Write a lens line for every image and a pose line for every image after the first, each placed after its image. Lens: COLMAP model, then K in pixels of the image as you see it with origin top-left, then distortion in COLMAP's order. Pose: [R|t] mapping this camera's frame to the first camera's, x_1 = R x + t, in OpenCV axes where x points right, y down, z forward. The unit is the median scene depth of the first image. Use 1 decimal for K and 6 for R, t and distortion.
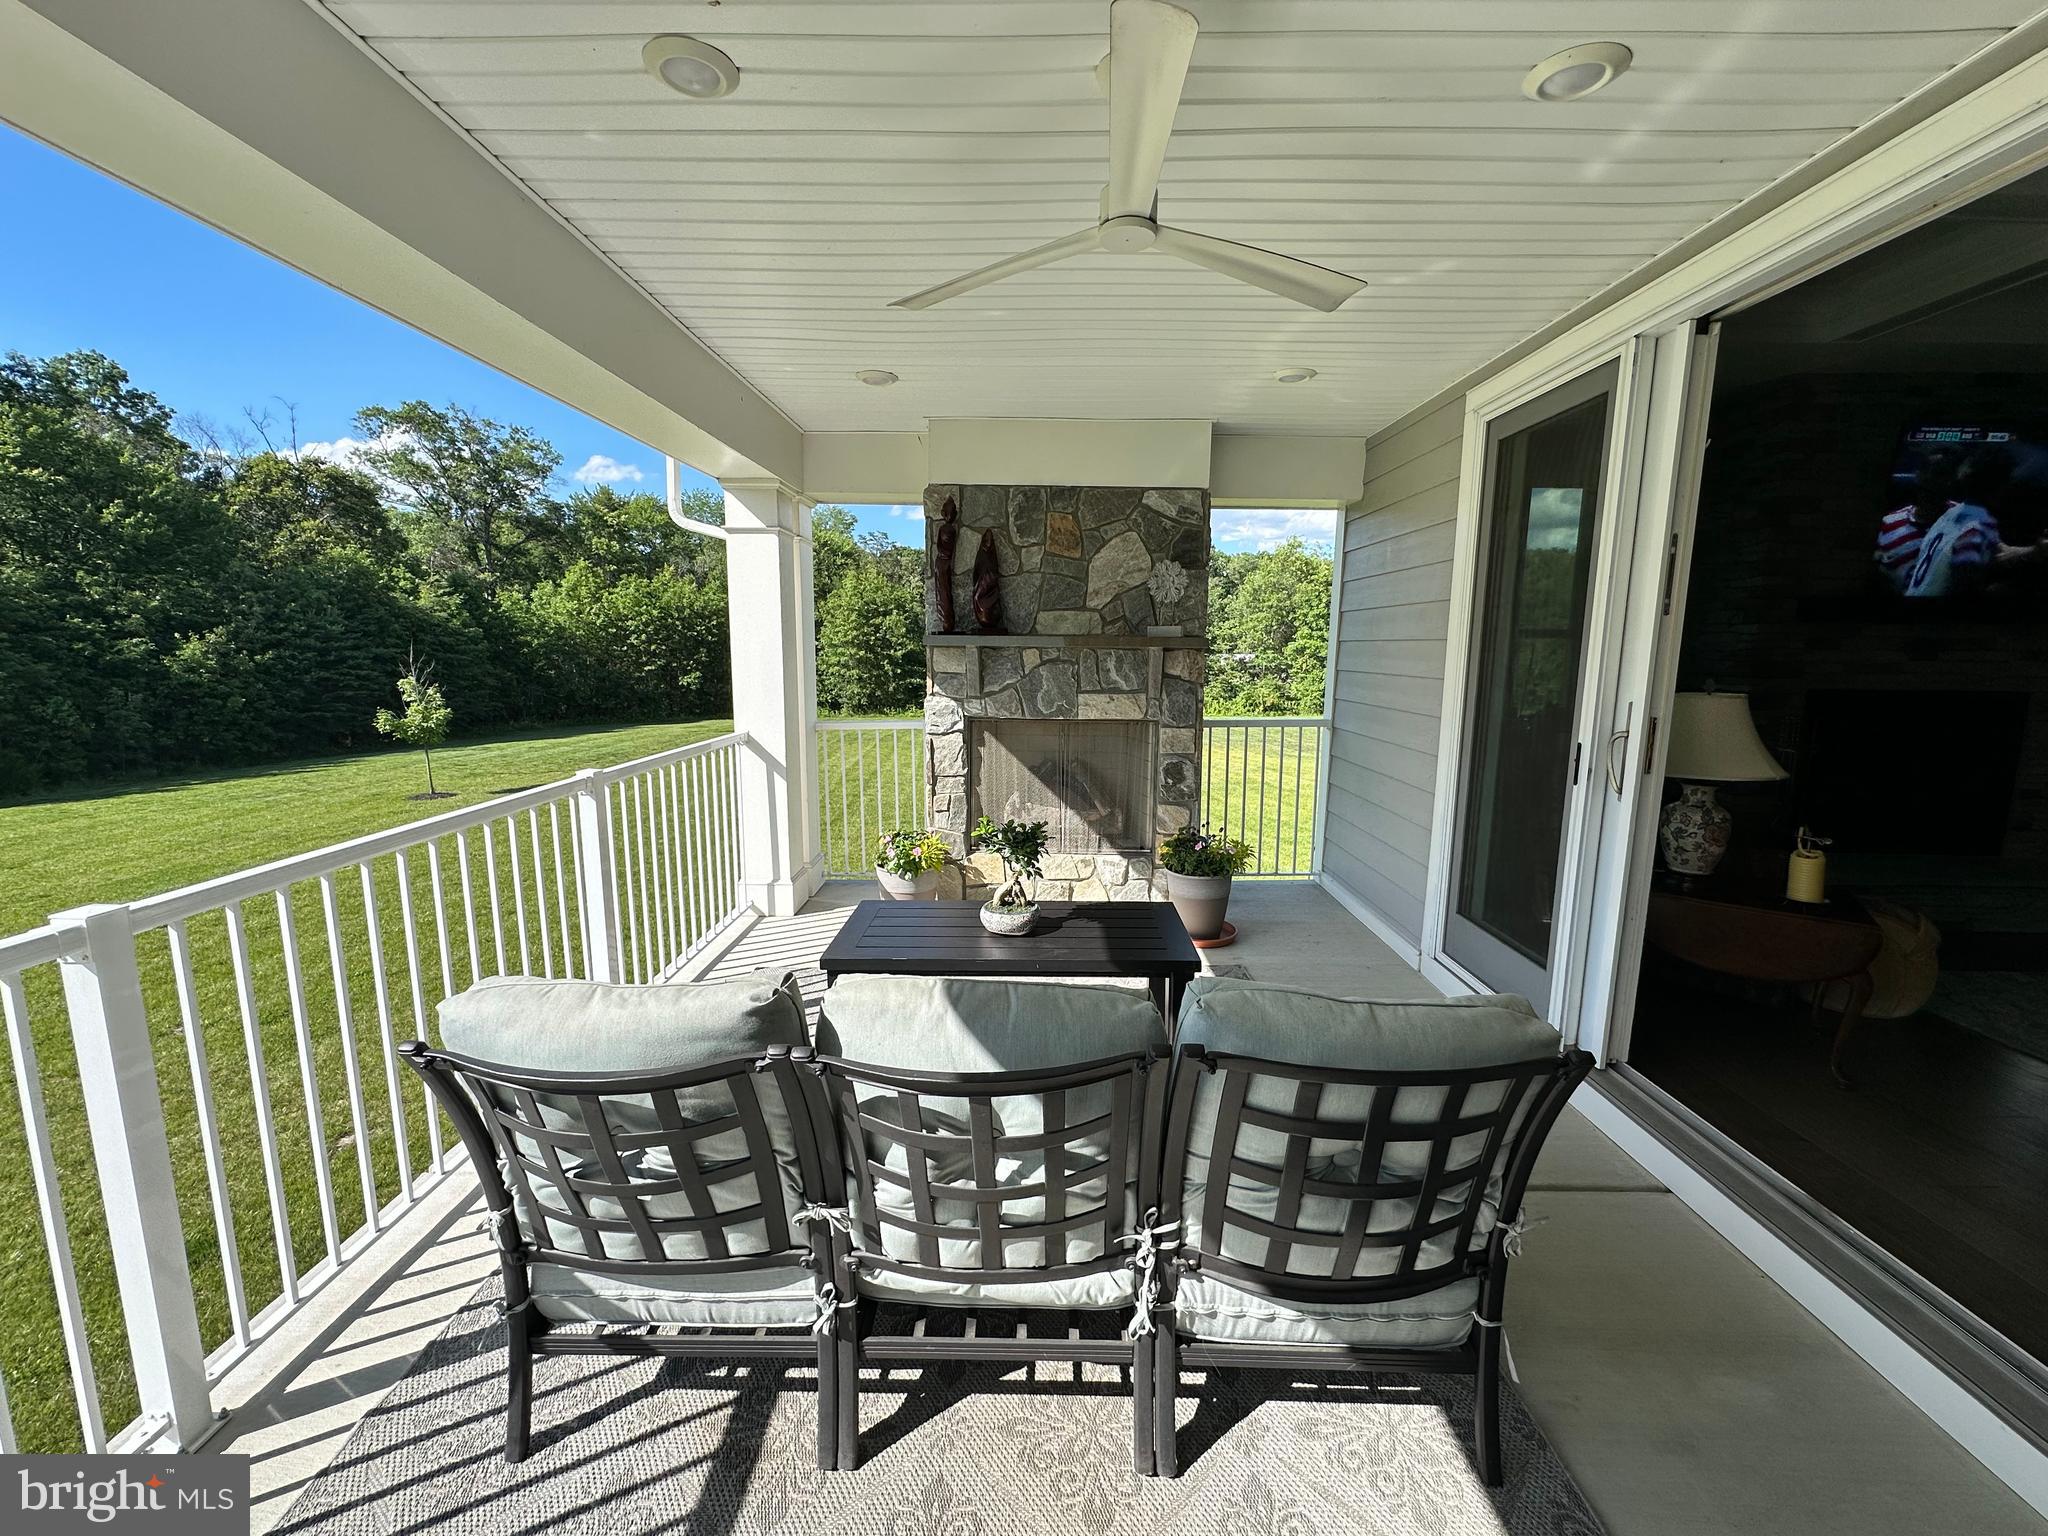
lens RADIAL K [[815.1, 0, 1020.0], [0, 815.1, 760.7], [0, 0, 1]] dist [0.000091, 0.000207]
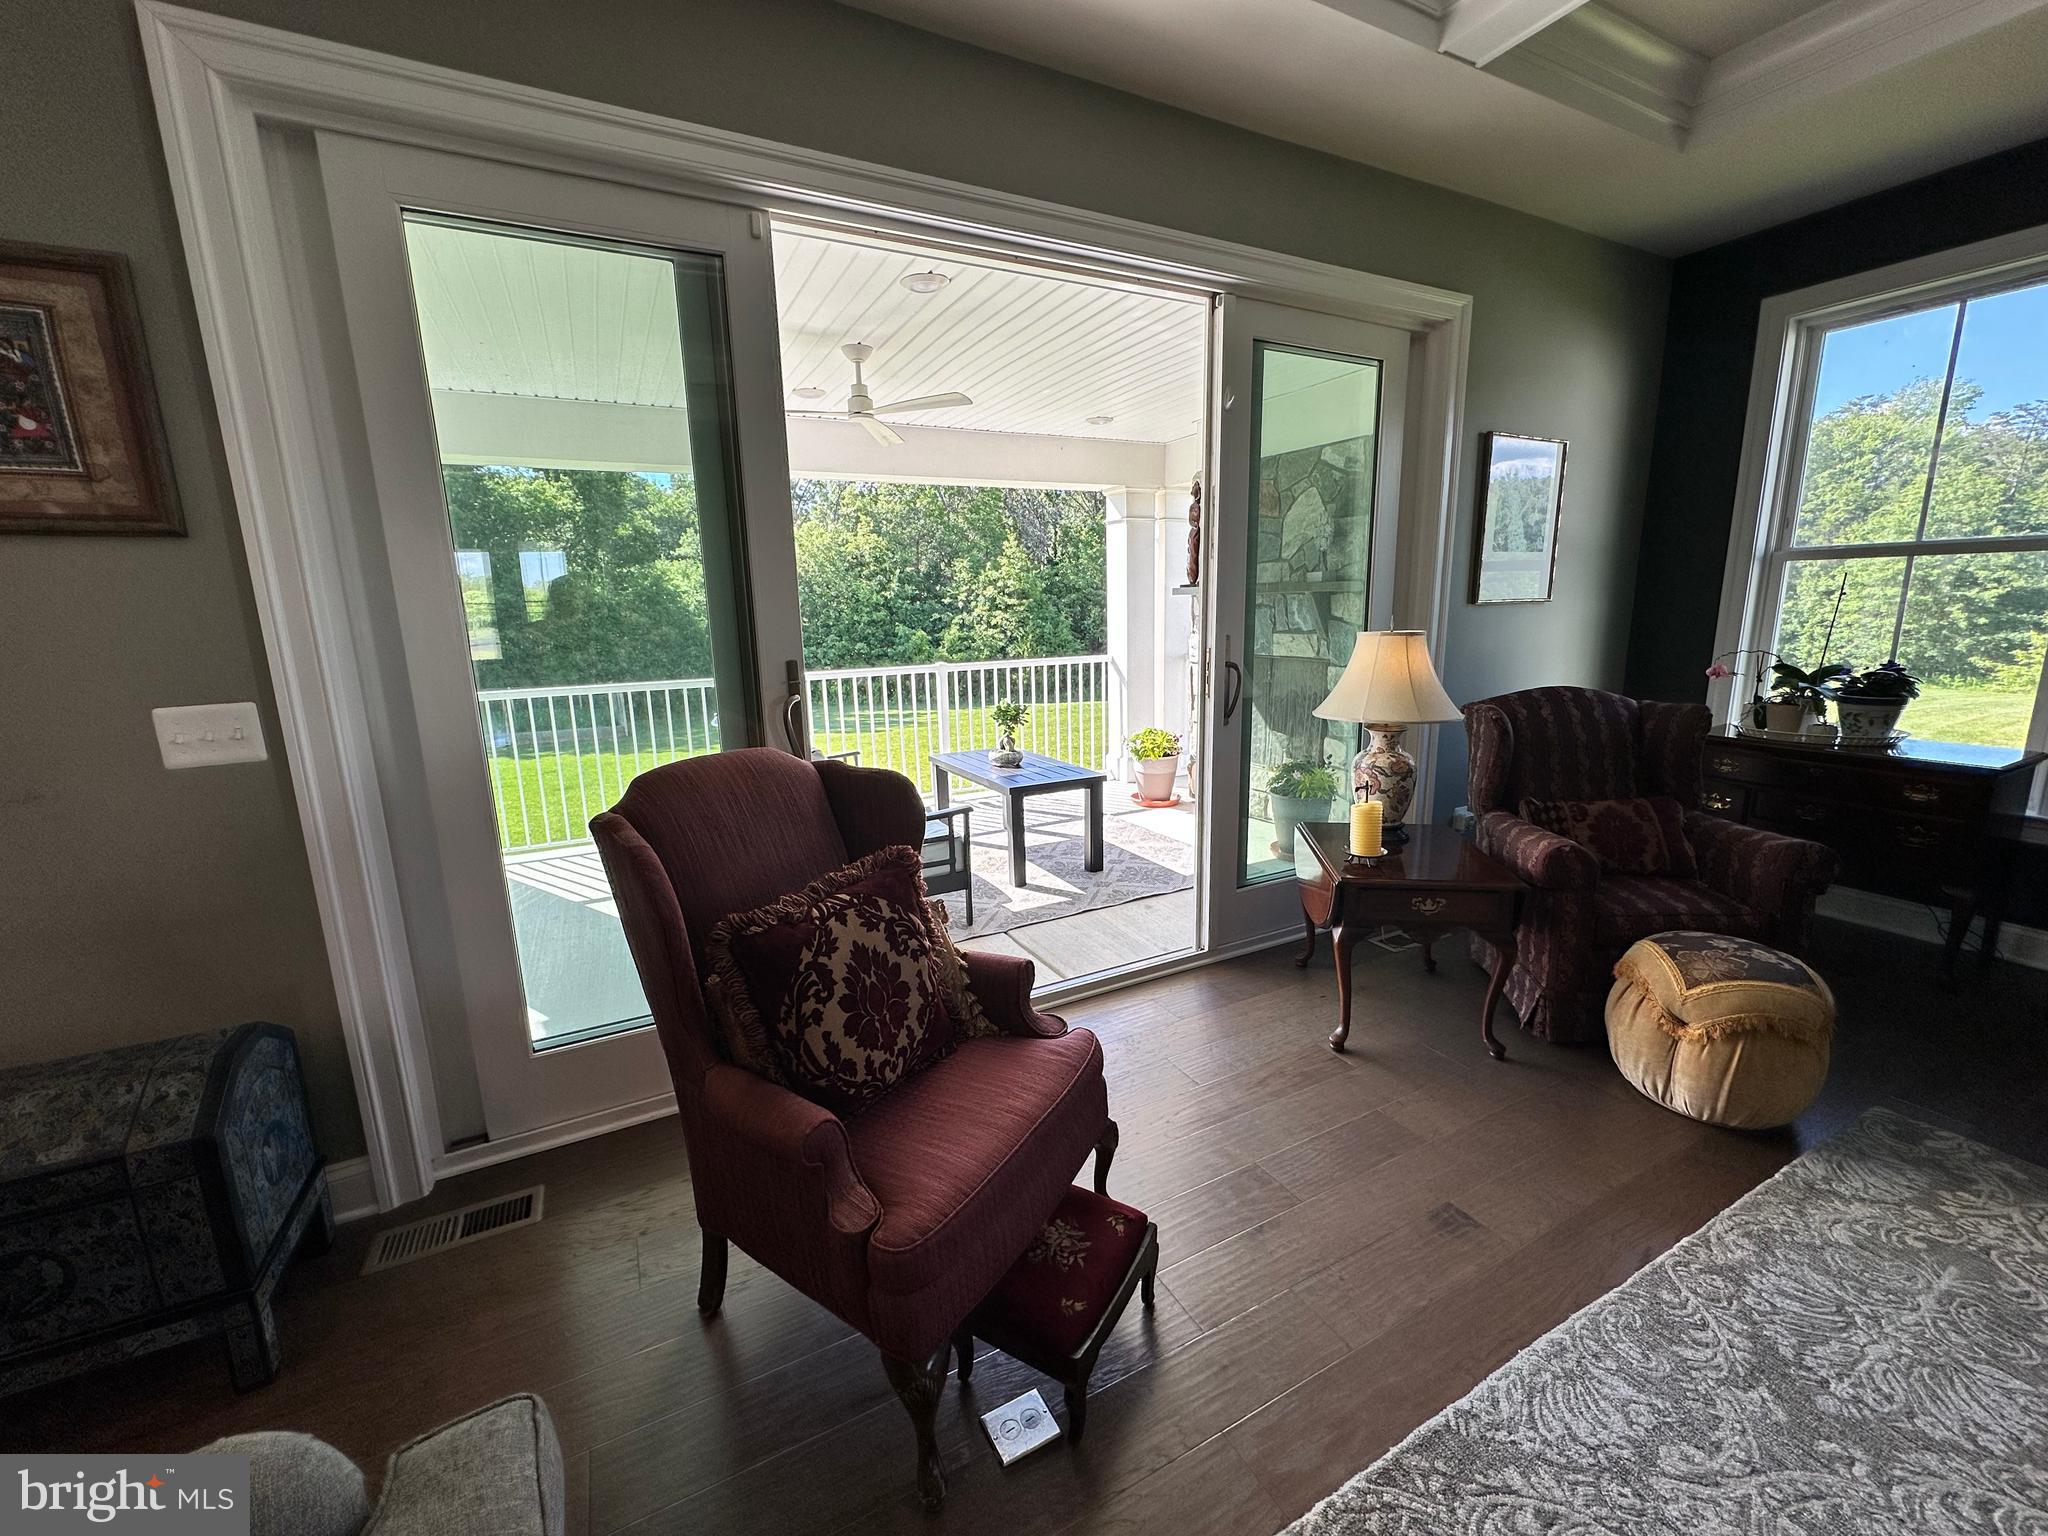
lens RADIAL K [[815.1, 0, 1020.0], [0, 815.1, 760.7], [0, 0, 1]] dist [0.000091, 0.000207]
pose [[0.482202, 0.148994, -0.863297, 0.931618], [-0.096397, 0.988472, 0.116754, -0.002930], [0.870740, 0.026920, 0.491006, 0.111518]]
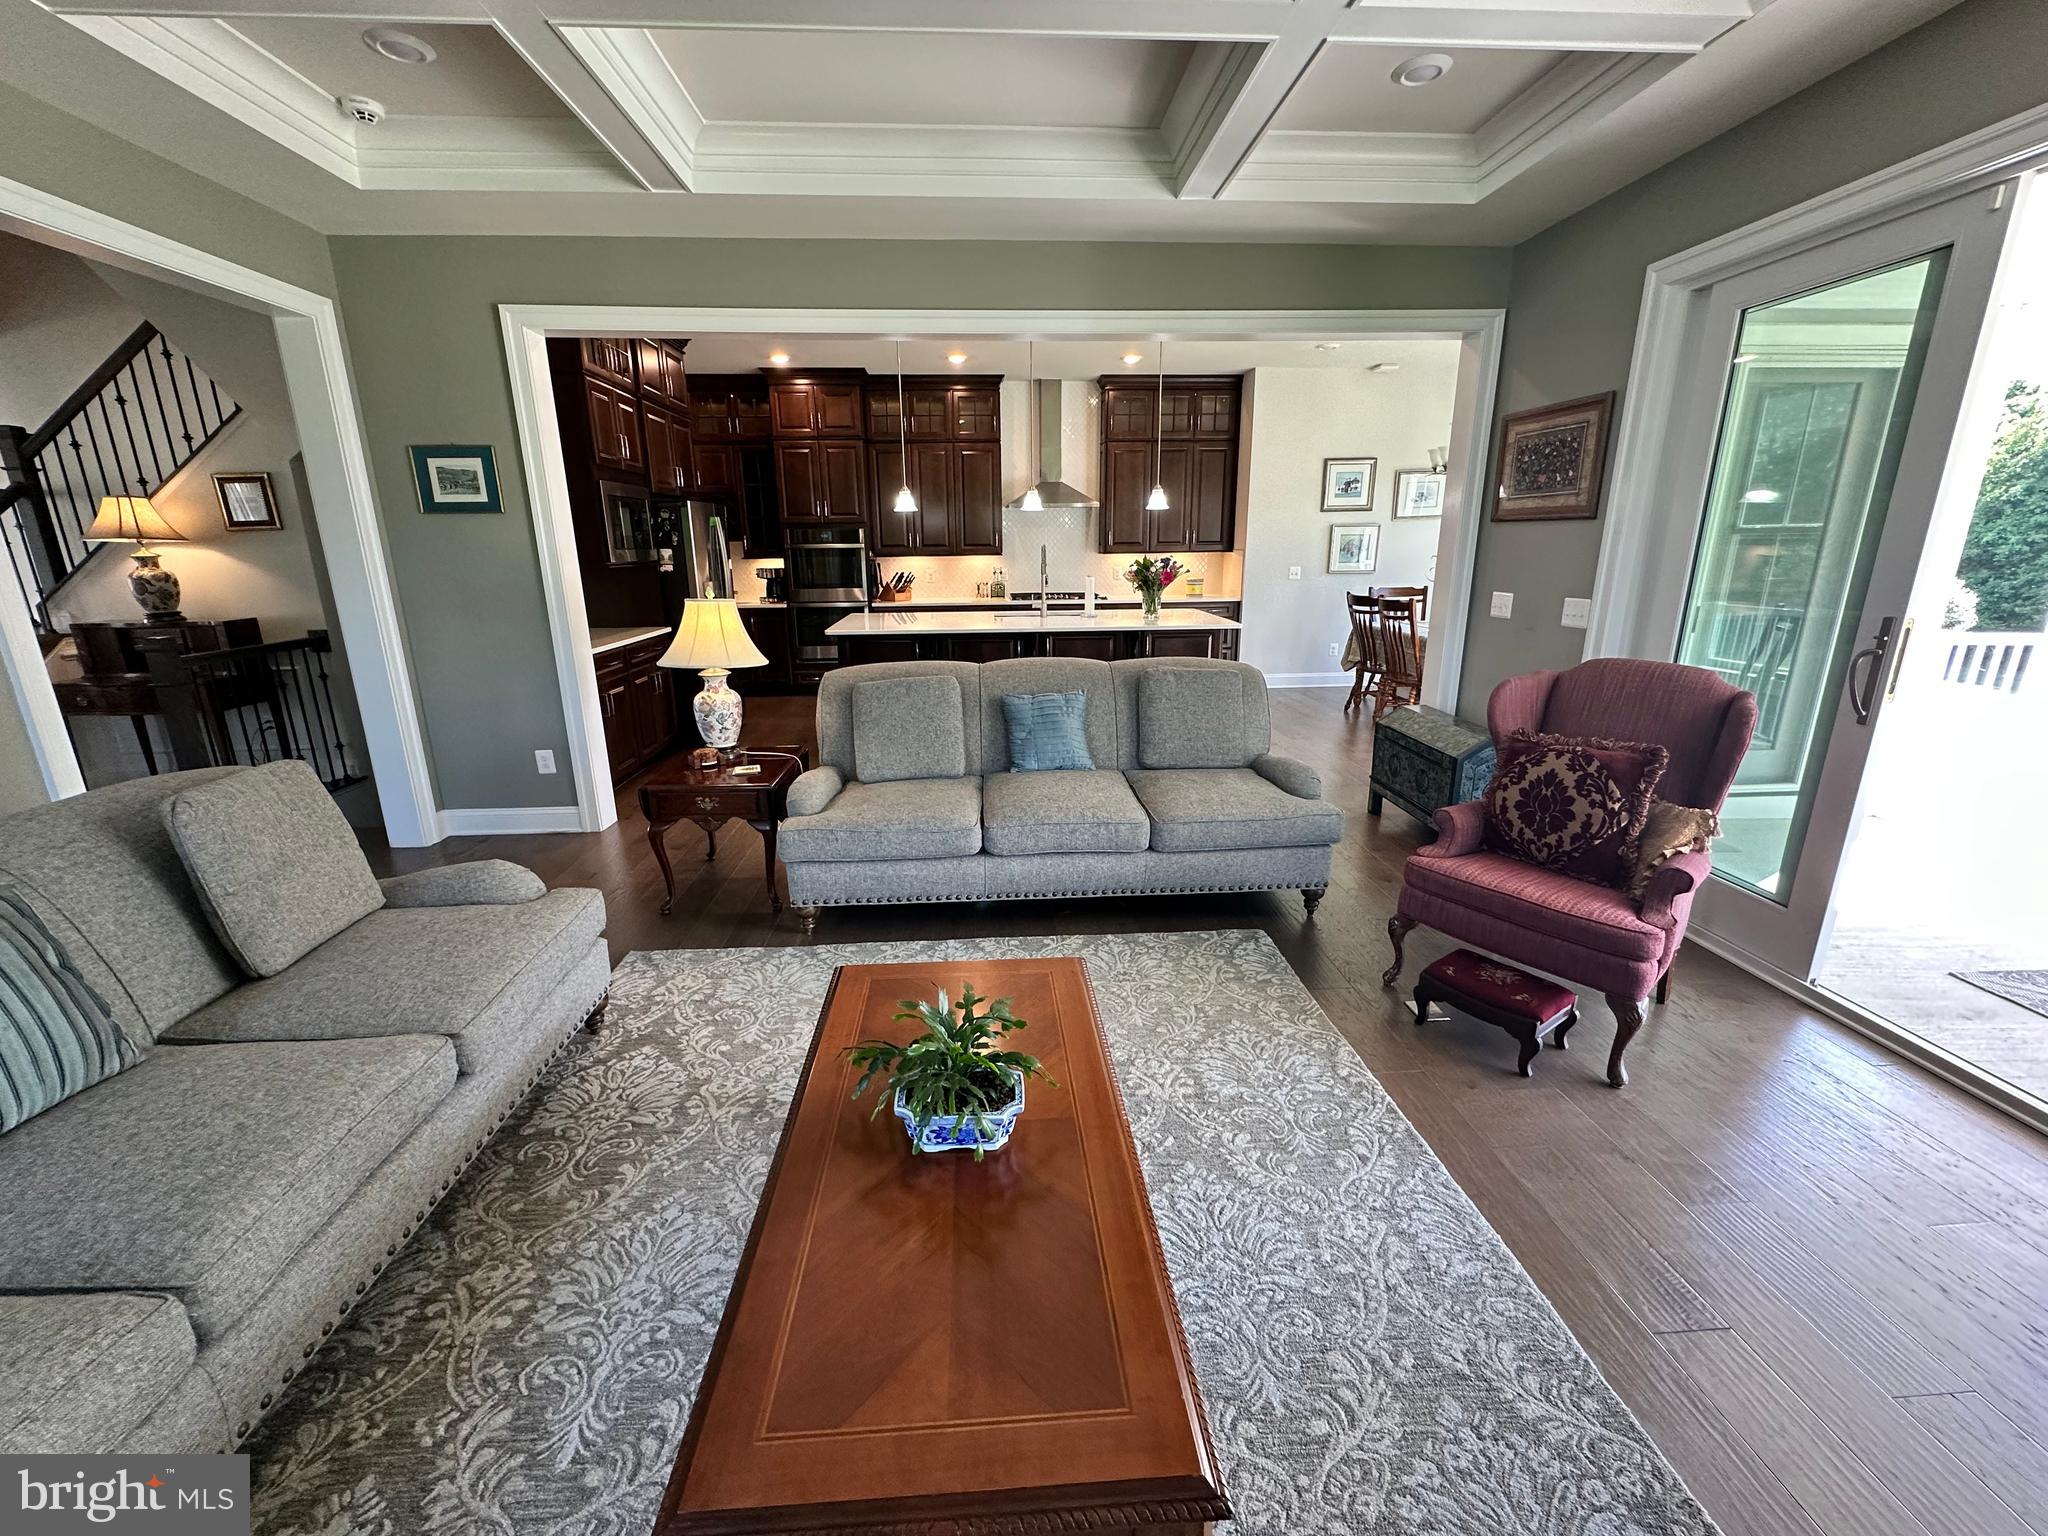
lens RADIAL K [[831.4, 0, 1024.0], [0, 831.4, 768.0], [0, 0, 1]] dist [-0.001376, -0.000096]
pose [[-0.995929, 0.025895, -0.086346, 1.038412], [-0.010274, 0.919006, 0.394110, -0.109155], [0.089558, 0.393392, -0.914998, 0.716974]]
